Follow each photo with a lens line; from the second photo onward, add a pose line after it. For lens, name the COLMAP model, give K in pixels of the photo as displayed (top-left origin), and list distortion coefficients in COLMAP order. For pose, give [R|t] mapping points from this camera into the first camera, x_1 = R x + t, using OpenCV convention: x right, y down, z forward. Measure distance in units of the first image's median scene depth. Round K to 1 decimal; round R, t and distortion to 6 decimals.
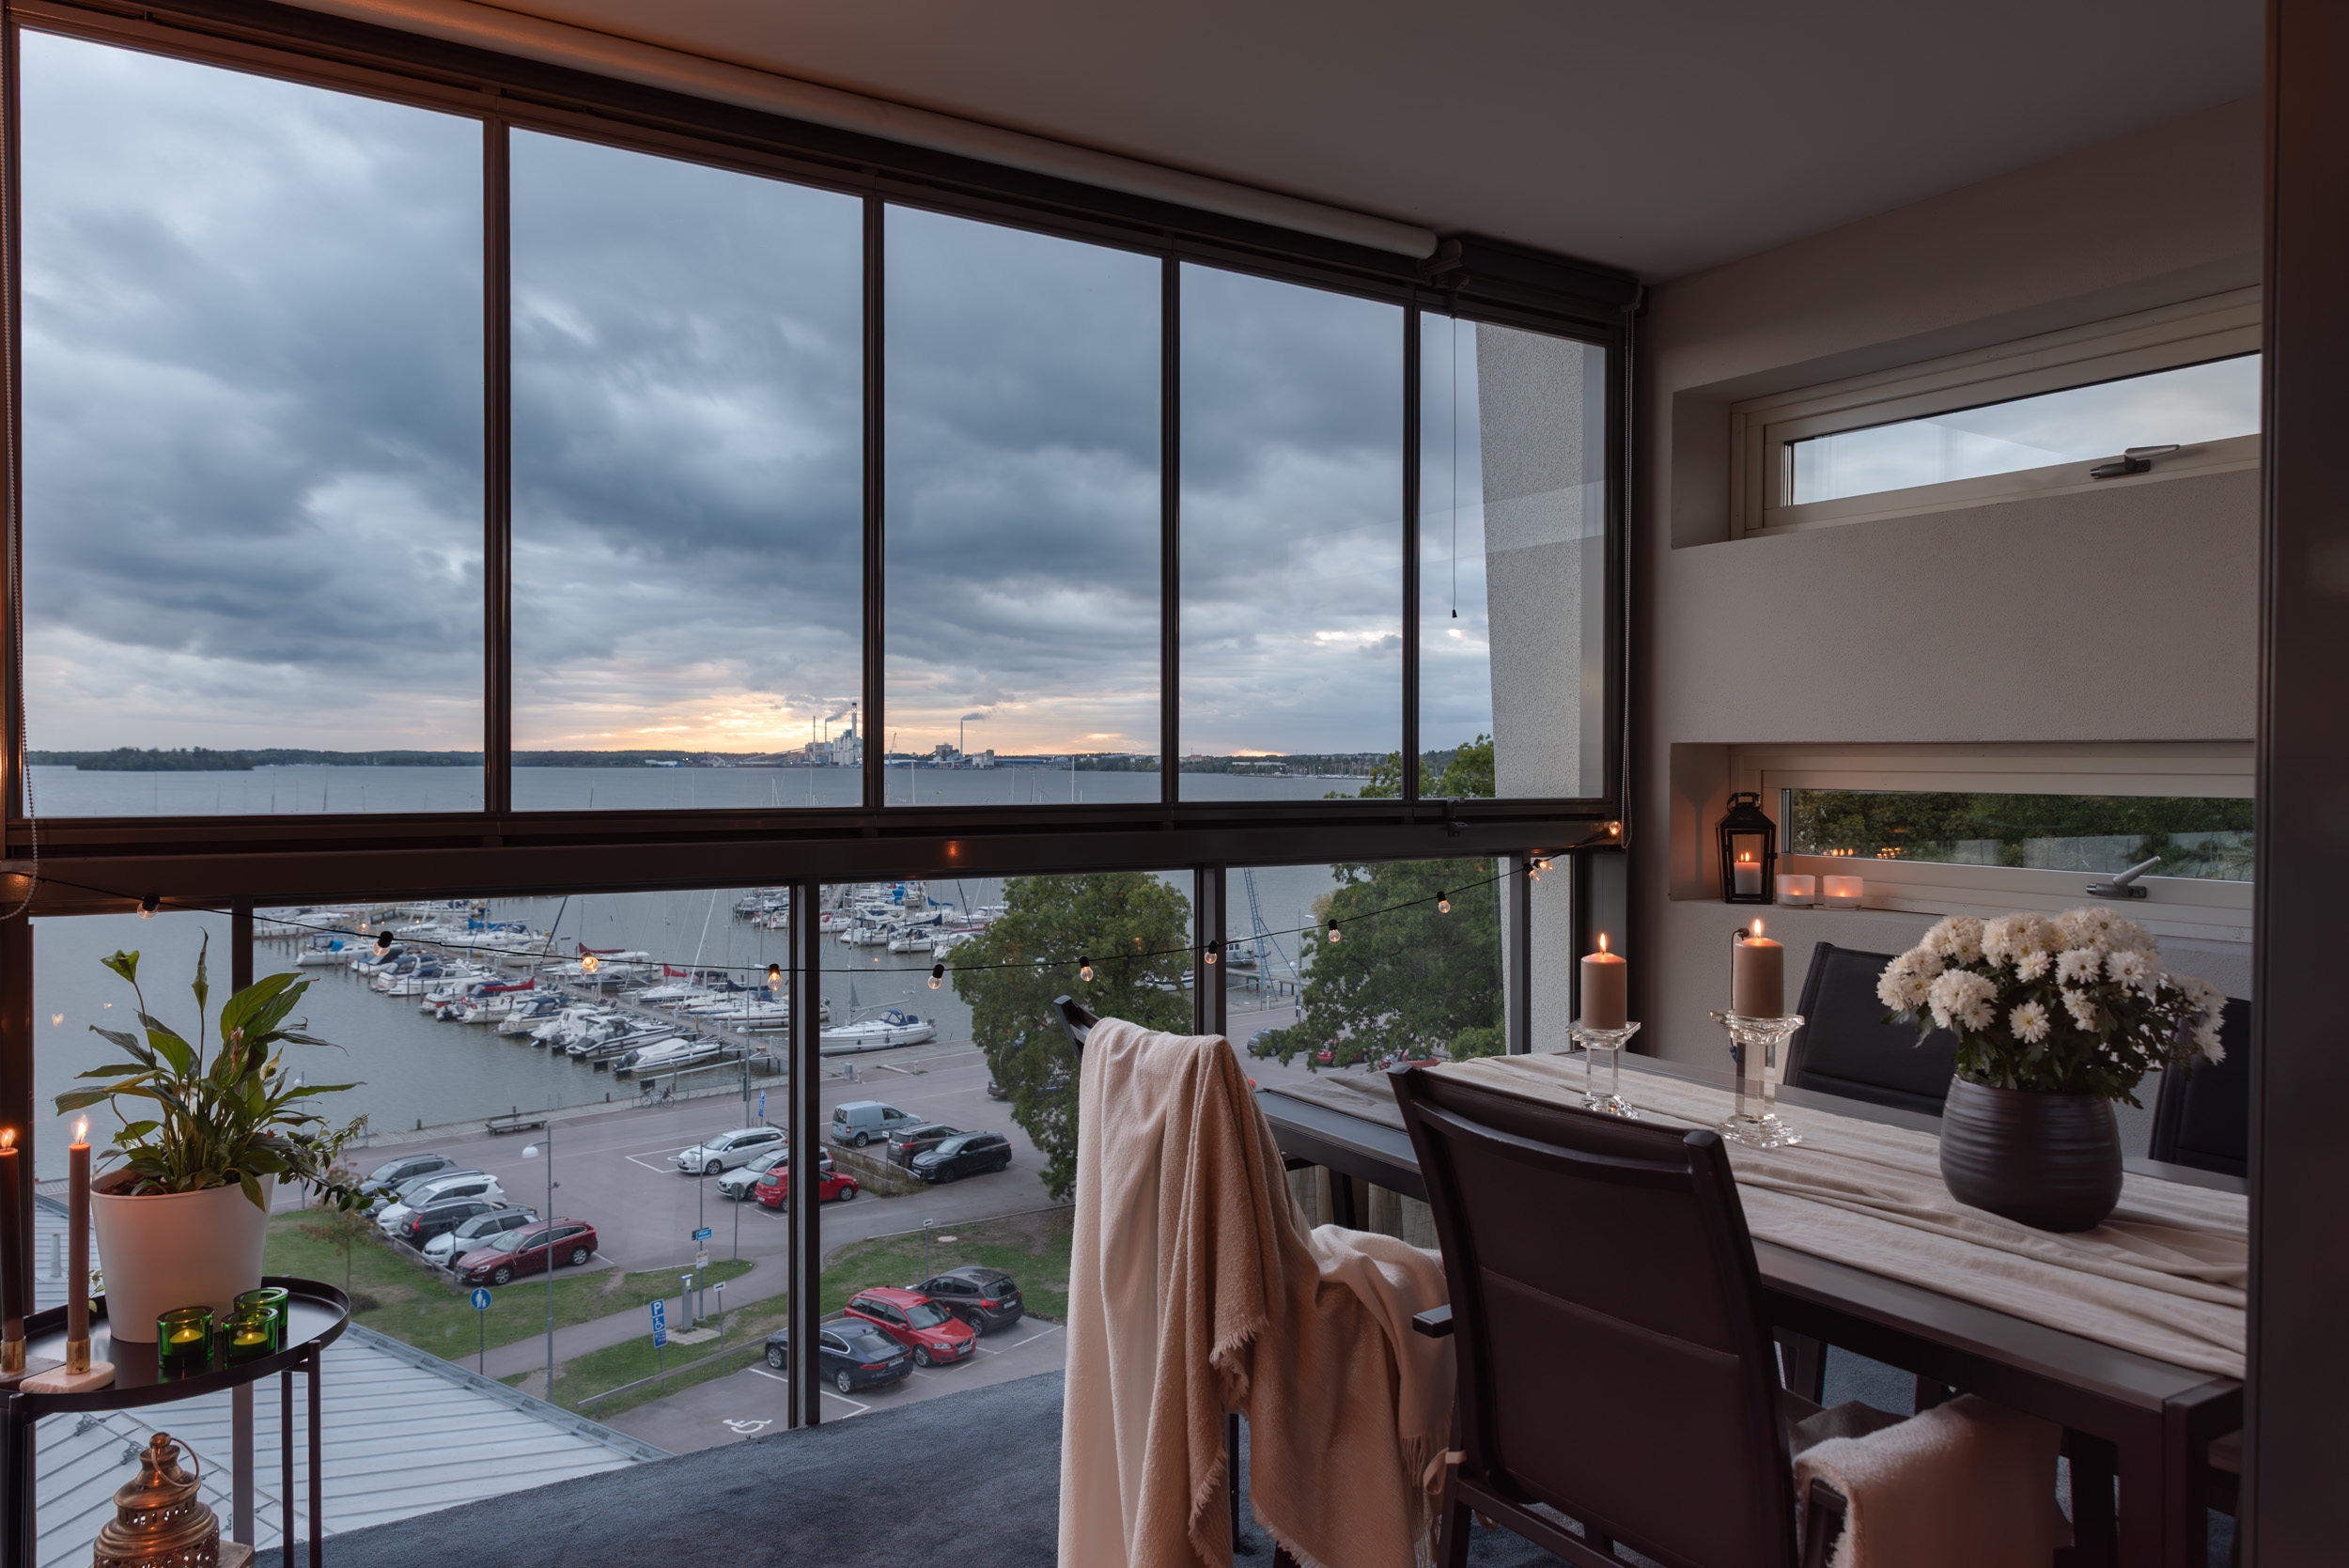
lens RADIAL K [[1616.7, 0, 1170.1], [0, 1616.7, 777.9], [0, 0, 1]] dist [0.028983, -0.000107]
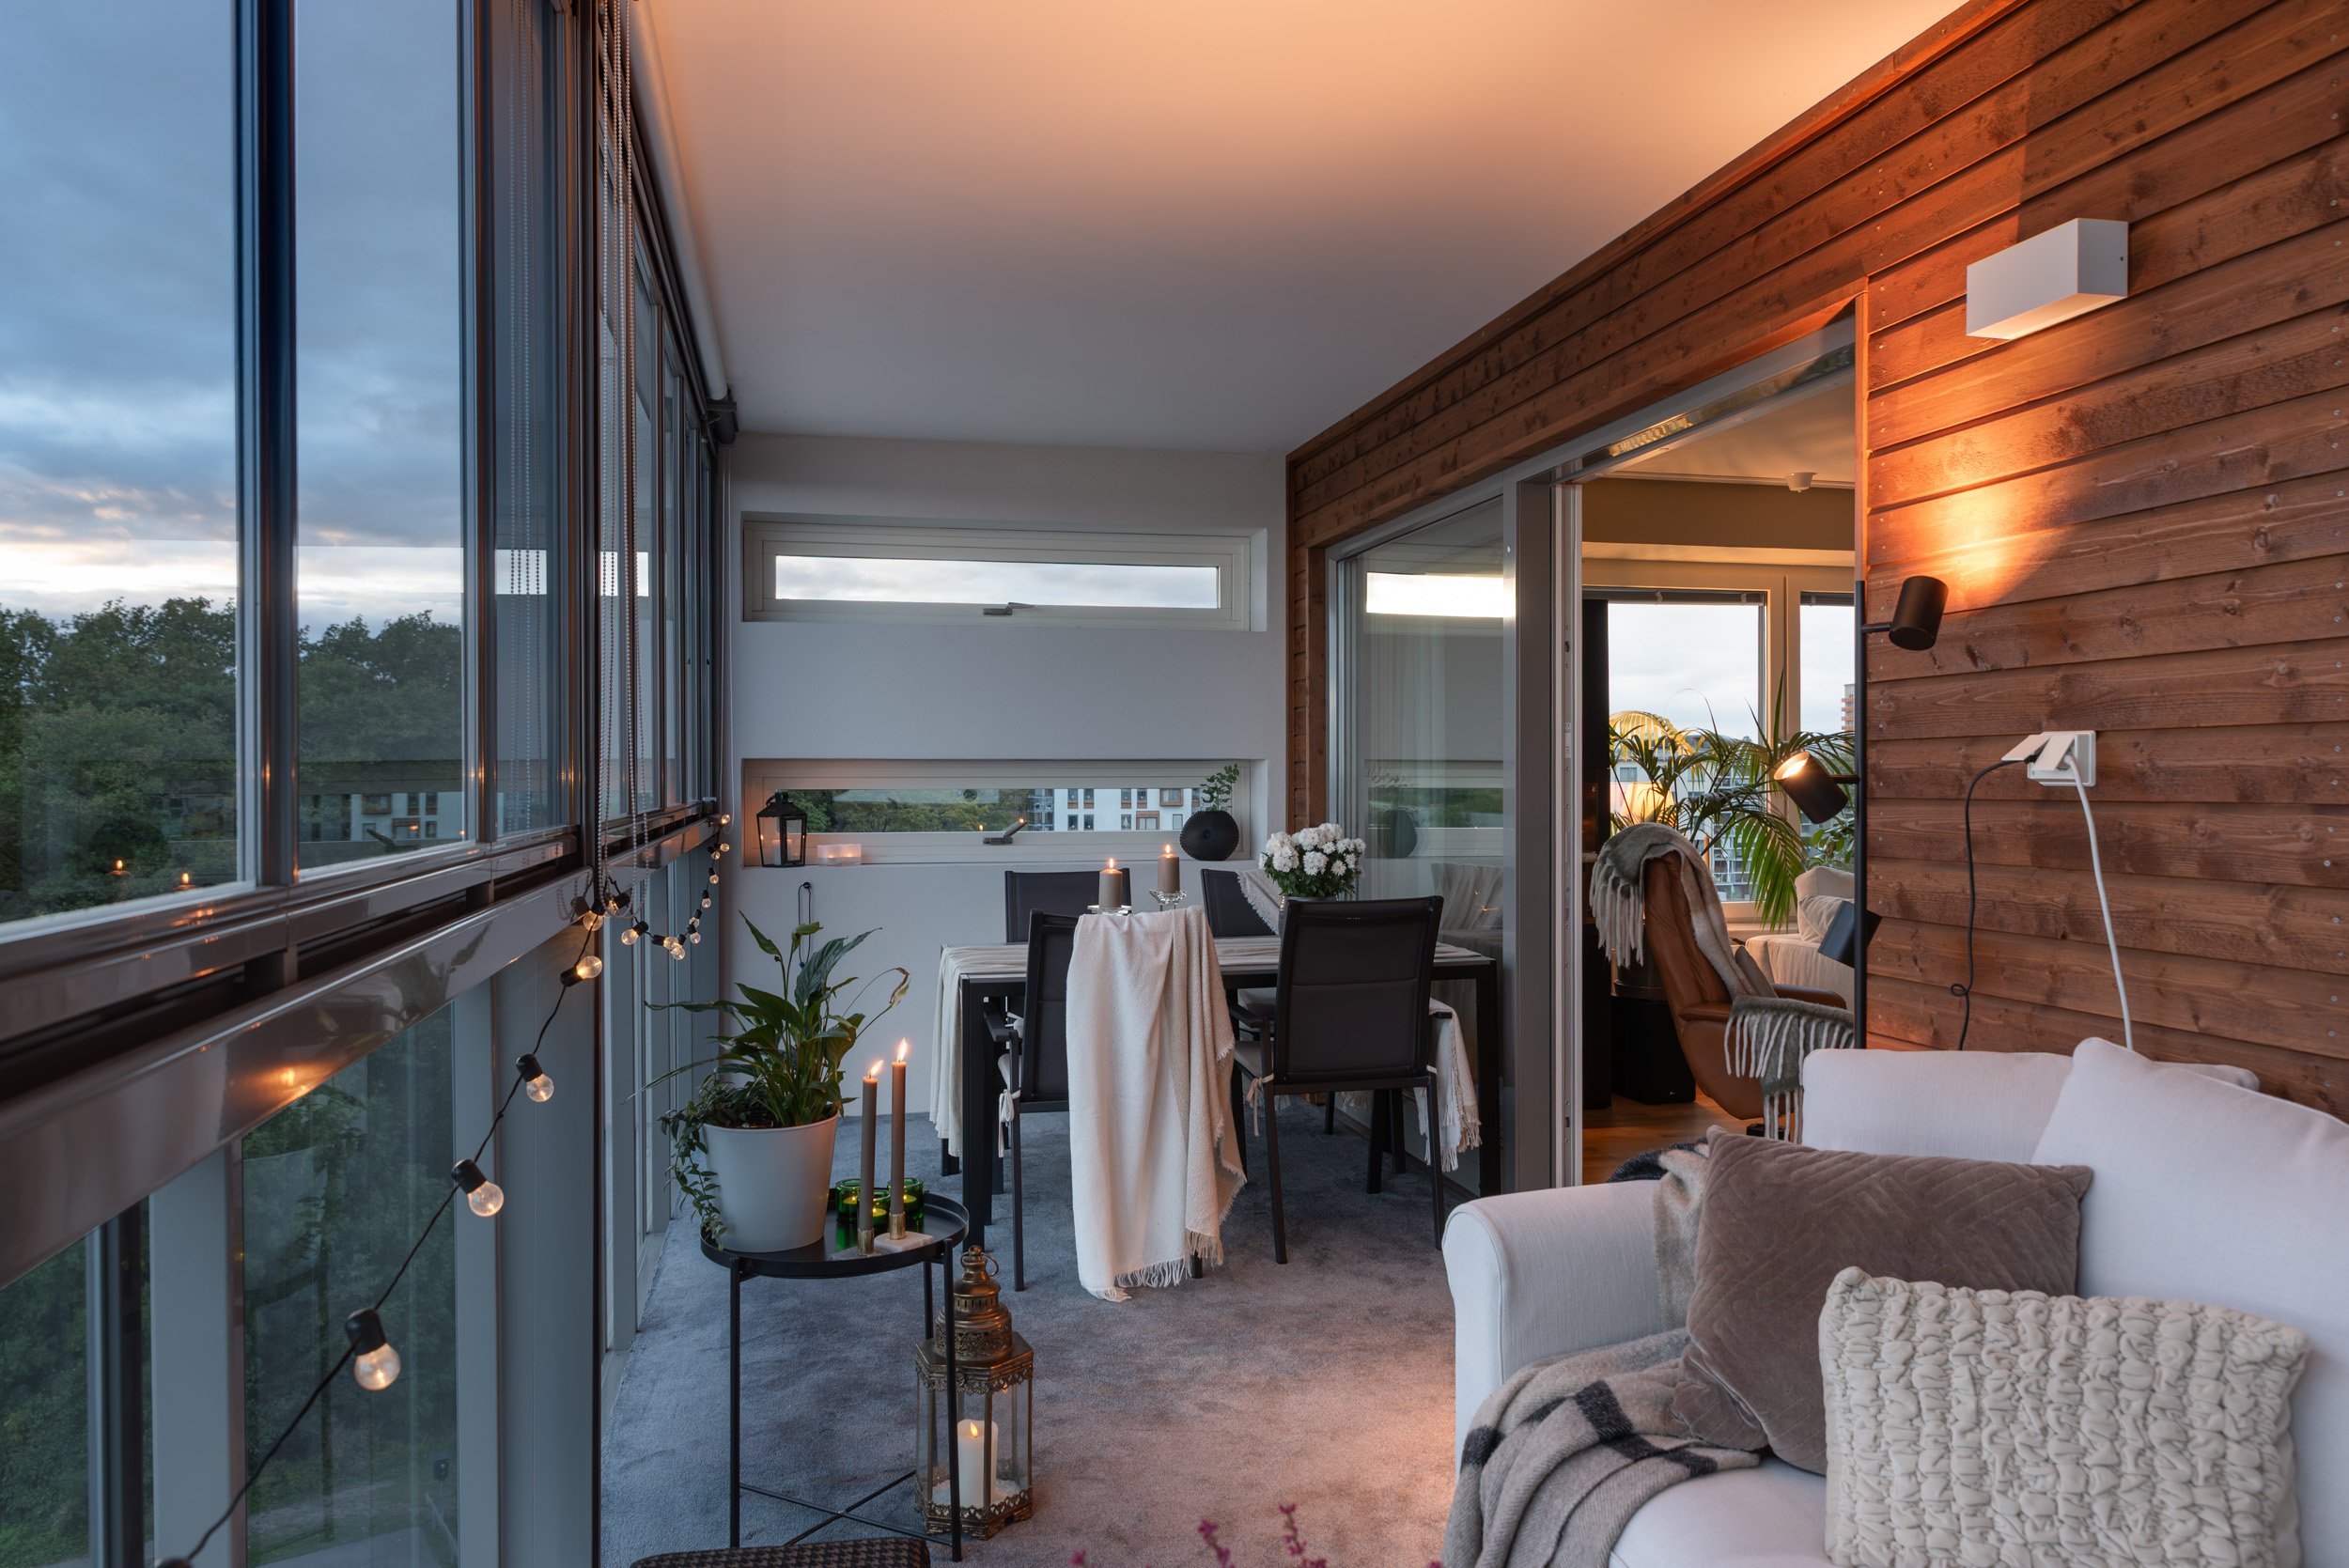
lens RADIAL K [[1616.7, 0, 1173.5], [0, 1616.7, 785.9], [0, 0, 1]] dist [0.028983, -0.000107]
pose [[0.342683, -0.007641, 0.939420, -1.071622], [0.011889, 0.999922, 0.003796, 0.002833], [-0.939376, 0.009868, 0.342747, 0.195034]]
